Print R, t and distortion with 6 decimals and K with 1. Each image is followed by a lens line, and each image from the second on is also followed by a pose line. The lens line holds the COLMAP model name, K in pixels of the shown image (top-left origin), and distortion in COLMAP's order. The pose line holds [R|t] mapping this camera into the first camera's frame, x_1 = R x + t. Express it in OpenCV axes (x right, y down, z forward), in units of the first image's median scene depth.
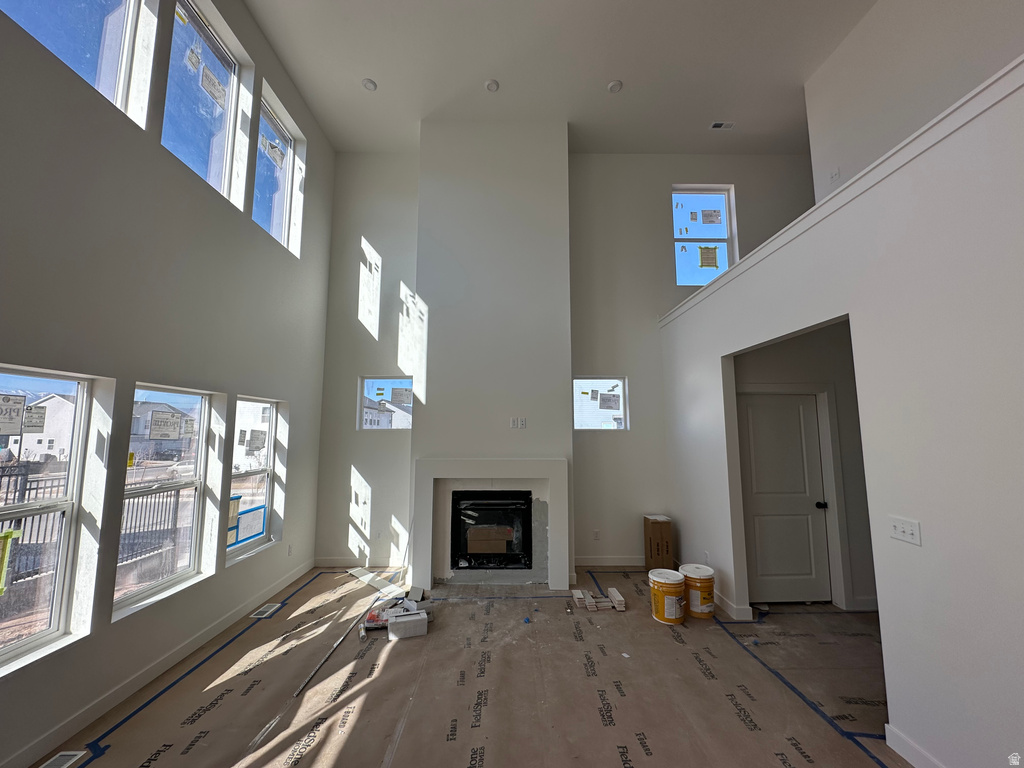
lens RADIAL K [[417.5, 0, 514.8], [0, 417.5, 382.5], [0, 0, 1]] dist [-0.012546, 0.000231]
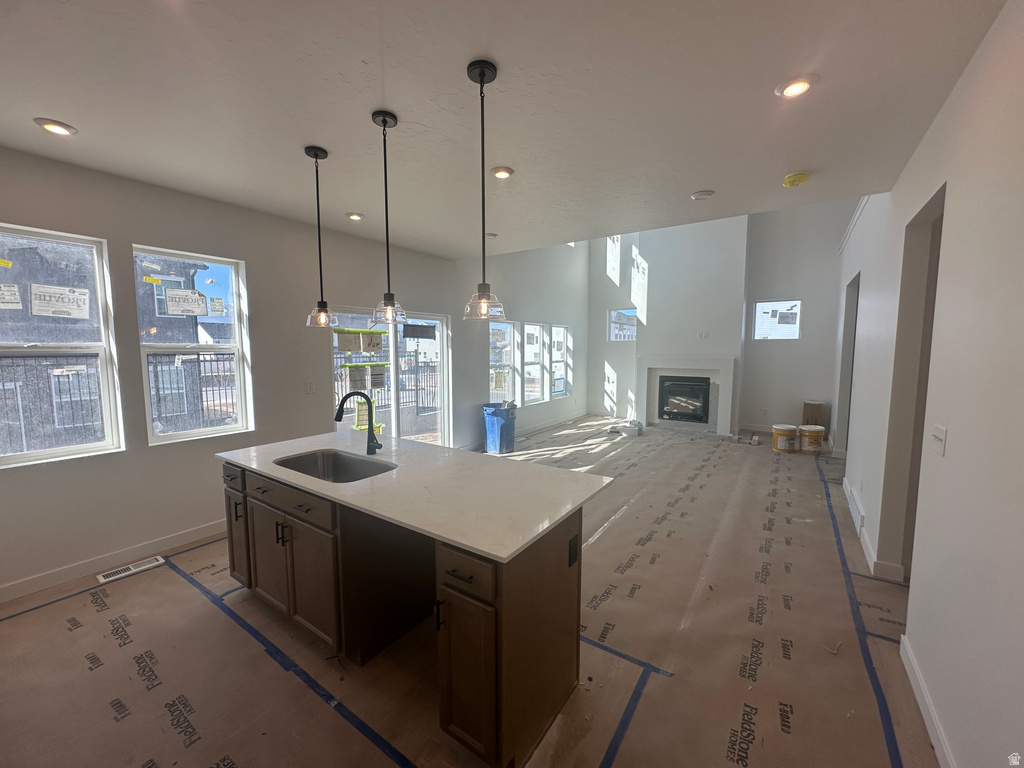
lens RADIAL K [[417.5, 0, 510.1], [0, 417.5, 387.4], [0, 0, 1]] dist [-0.012546, 0.000231]
pose [[0.813637, 0.052740, -0.578976, 0.350844], [0.069505, 0.979910, 0.186936, -0.057913], [0.577203, -0.192340, 0.793626, -0.746243]]
